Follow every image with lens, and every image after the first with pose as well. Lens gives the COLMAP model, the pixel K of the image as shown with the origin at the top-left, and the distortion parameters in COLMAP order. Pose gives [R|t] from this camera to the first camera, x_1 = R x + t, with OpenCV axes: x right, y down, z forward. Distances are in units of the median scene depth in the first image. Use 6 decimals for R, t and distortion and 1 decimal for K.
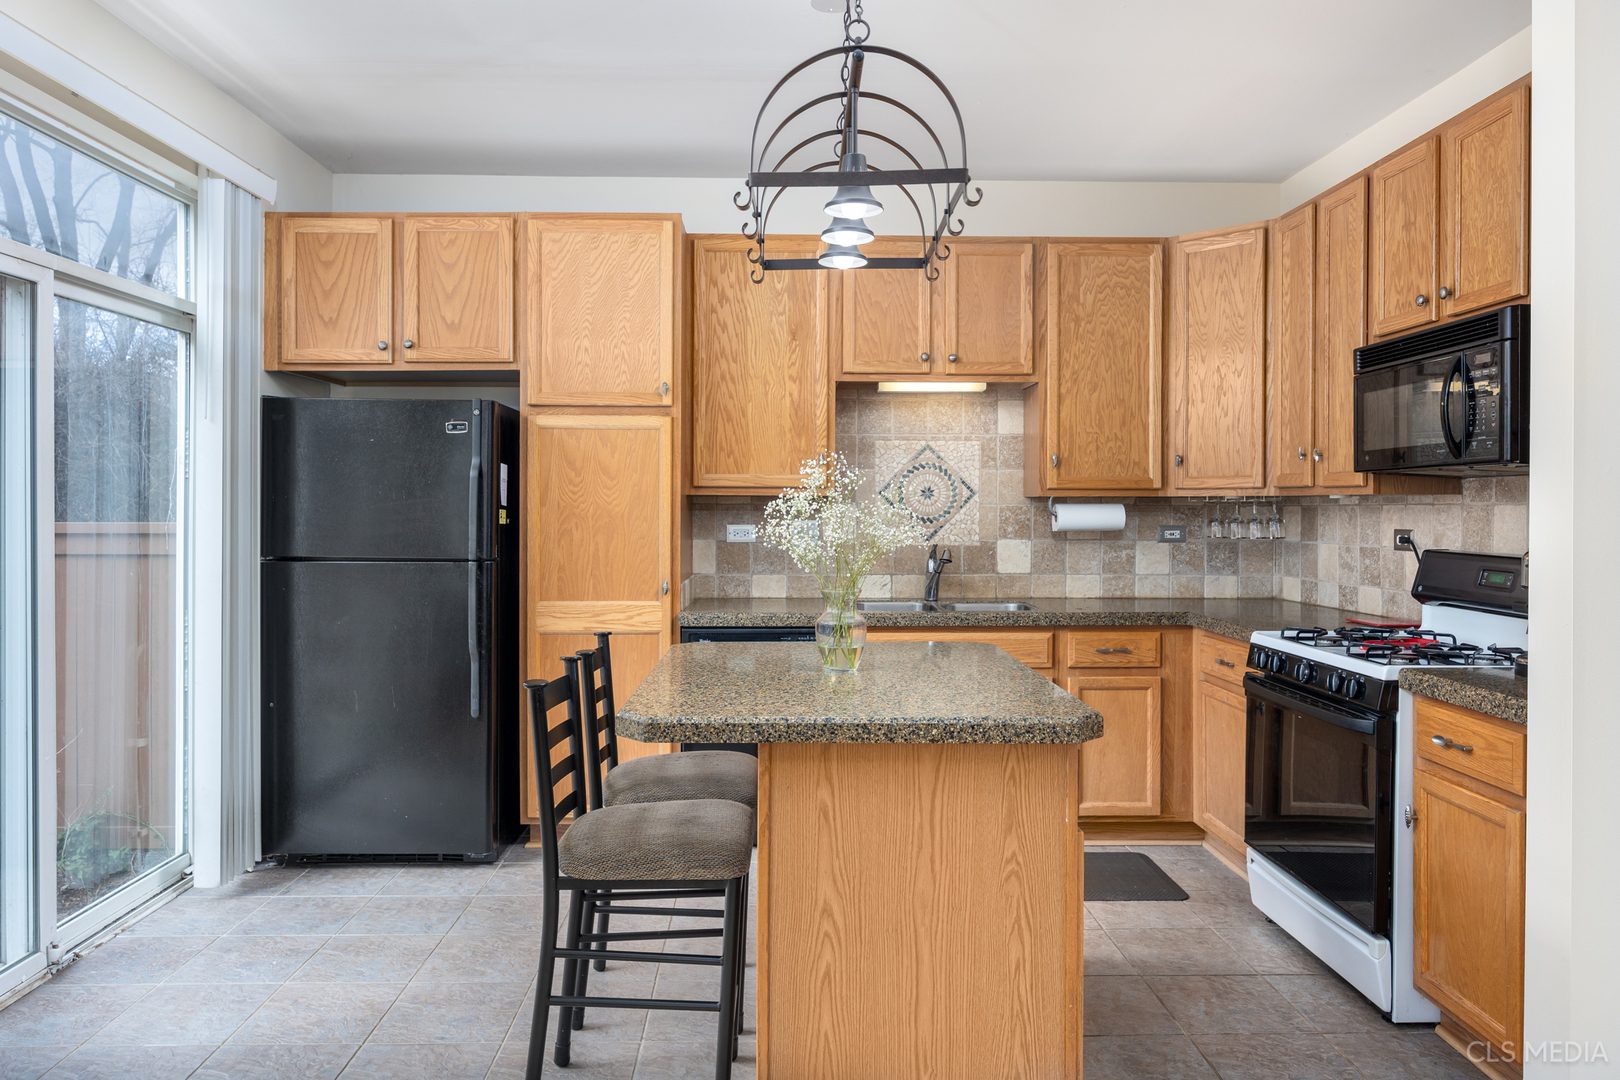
lens RADIAL K [[1080.7, 0, 810.0], [0, 1080.7, 514.9], [0, 0, 1]] dist [-0.034710, -0.000345]
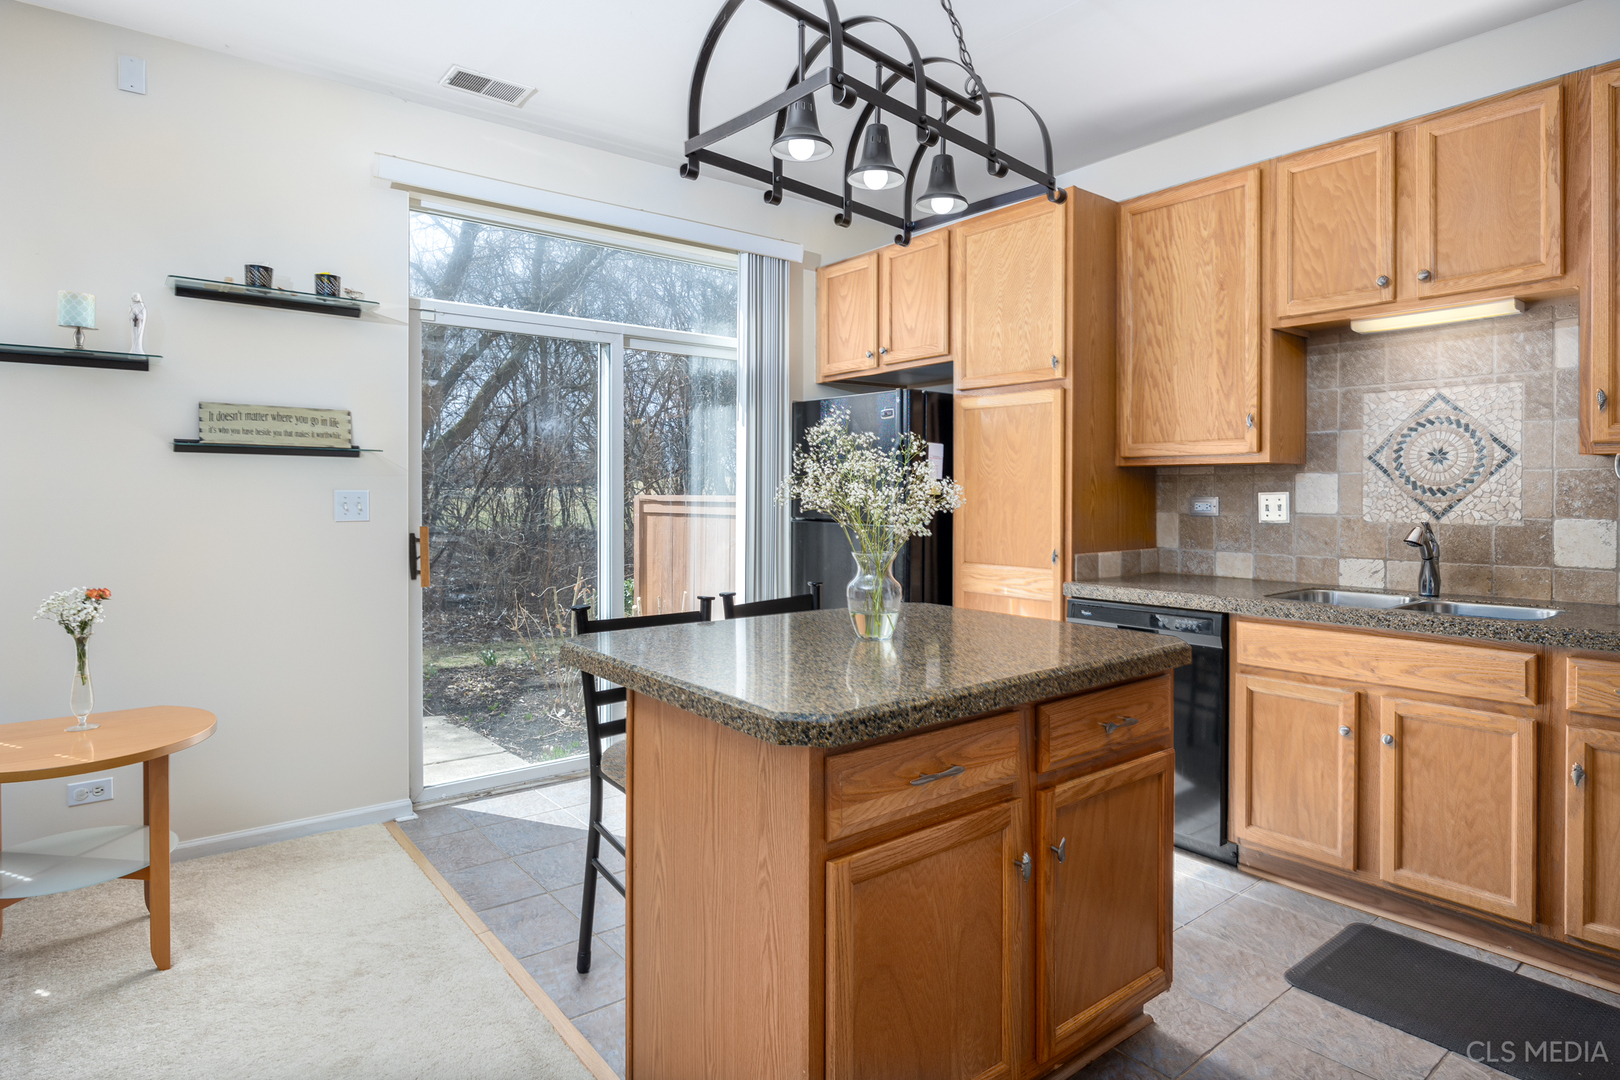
lens RADIAL K [[891.4, 0, 809.1], [0, 891.4, 501.7], [0, 0, 1]] dist [-0.003548, -0.001568]
pose [[0.607109, 0.004375, -0.794607, 0.365024], [-0.002883, 0.999990, 0.003302, 0.012189], [0.794613, 0.000286, 0.607116, 0.279582]]
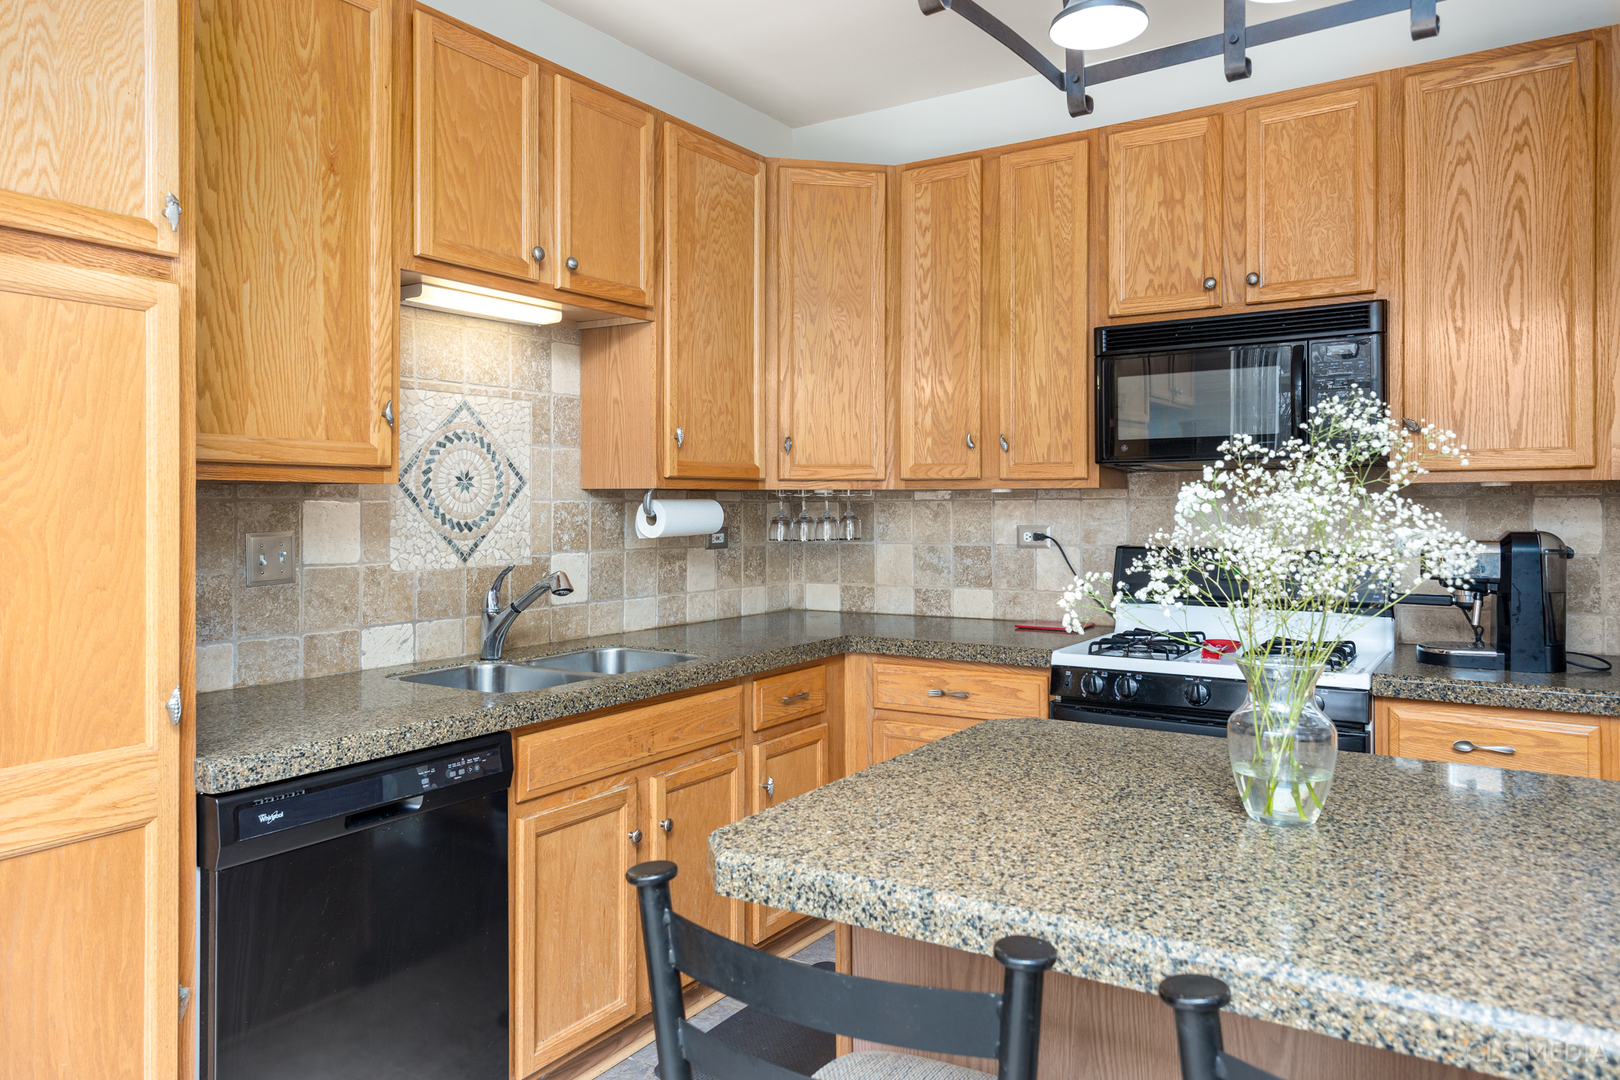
lens RADIAL K [[1112.8, 0, 815.8], [0, 1112.8, 505.3], [0, 0, 1]] dist [0.007963, 0.005188]
pose [[0.560582, -0.004119, 0.828088, -0.318293], [0.010687, 0.999940, -0.002261, -0.003695], [-0.828030, 0.010117, 0.560593, 0.525015]]
